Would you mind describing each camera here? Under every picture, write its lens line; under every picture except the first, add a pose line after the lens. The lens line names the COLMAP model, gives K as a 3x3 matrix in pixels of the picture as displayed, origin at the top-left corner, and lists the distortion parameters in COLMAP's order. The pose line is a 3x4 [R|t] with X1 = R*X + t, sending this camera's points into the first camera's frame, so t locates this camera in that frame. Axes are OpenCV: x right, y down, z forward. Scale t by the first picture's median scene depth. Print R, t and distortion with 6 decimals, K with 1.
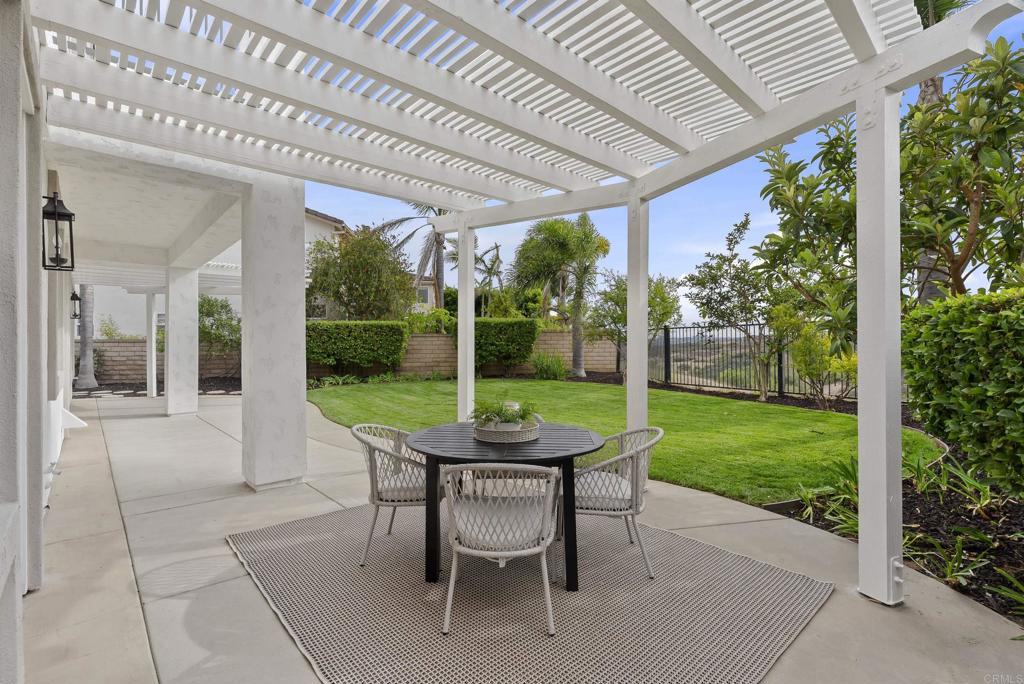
lens RADIAL K [[467.6, 0, 512.2], [0, 467.6, 339.7], [0, 0, 1]] dist [-0.002300, 0.000440]
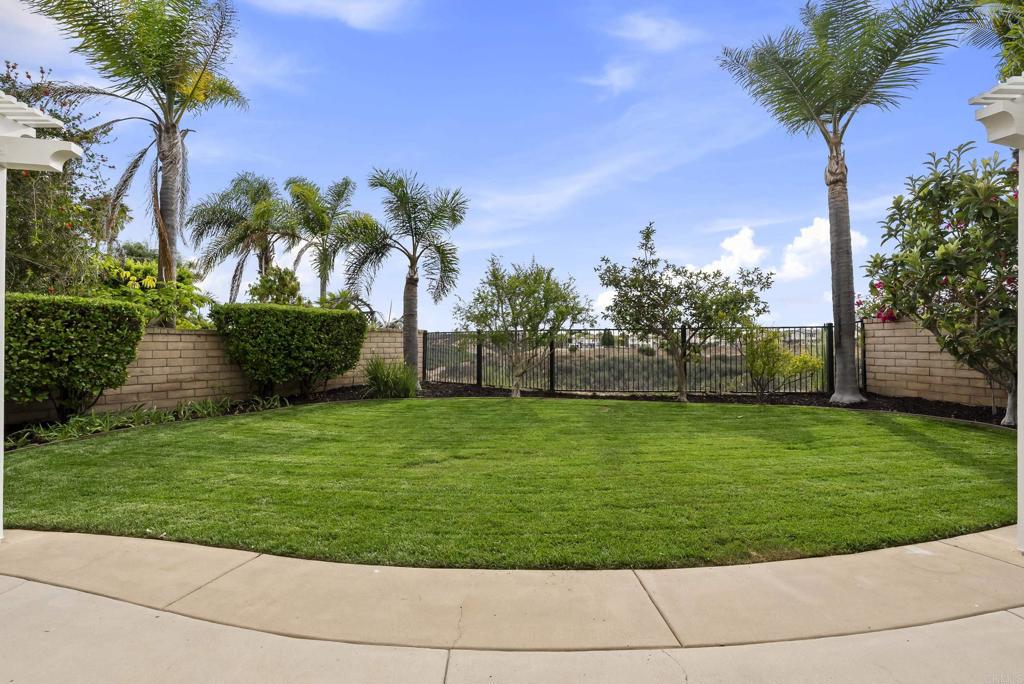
lens RADIAL K [[467.6, 0, 503.2], [0, 467.6, 337.9], [0, 0, 1]] dist [-0.002300, 0.000440]
pose [[0.654263, 0.014494, 0.756128, -0.330995], [-0.005076, 0.999878, -0.014774, 0.003740], [-0.756250, 0.005828, 0.654256, 0.383337]]
